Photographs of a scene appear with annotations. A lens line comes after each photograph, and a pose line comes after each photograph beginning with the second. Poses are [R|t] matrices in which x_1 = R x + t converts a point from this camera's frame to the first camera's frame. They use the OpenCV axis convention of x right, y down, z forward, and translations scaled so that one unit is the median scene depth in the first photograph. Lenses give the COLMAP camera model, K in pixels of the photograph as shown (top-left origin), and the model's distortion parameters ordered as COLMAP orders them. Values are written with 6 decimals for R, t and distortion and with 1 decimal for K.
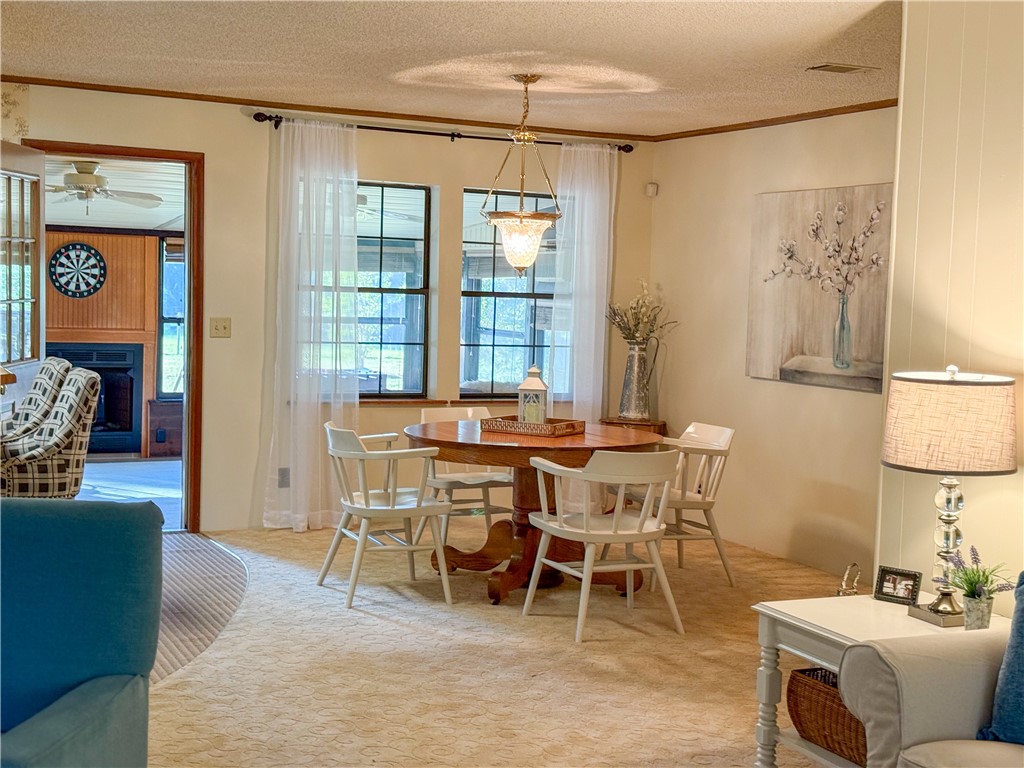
lens RADIAL K [[1384.7, 0, 512.0], [0, 1384.7, 384.0], [0, 0, 1]] dist [0.044383, 0.078742]
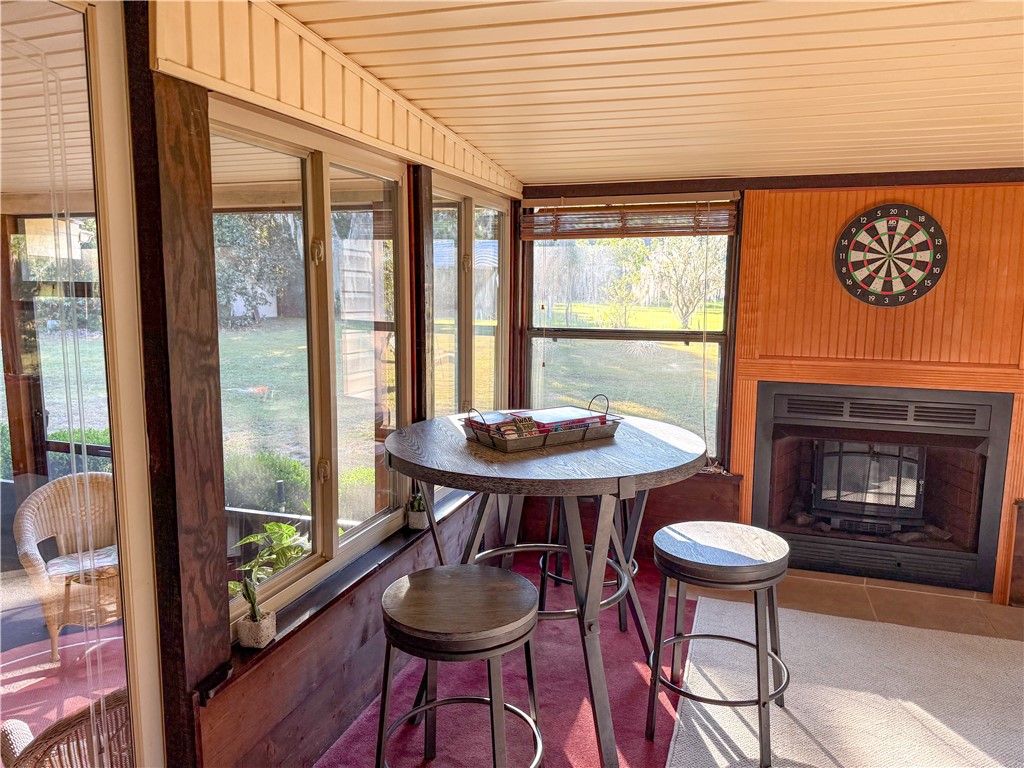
lens RADIAL K [[708.8, 0, 512.0], [0, 708.8, 384.0], [0, 0, 1]] dist [0.003769, -0.003769]
pose [[0.729858, 0.065689, -0.680436, -0.226492], [-0.028752, 0.997441, 0.065453, -0.045114], [0.682994, -0.028207, 0.729879, 0.691563]]
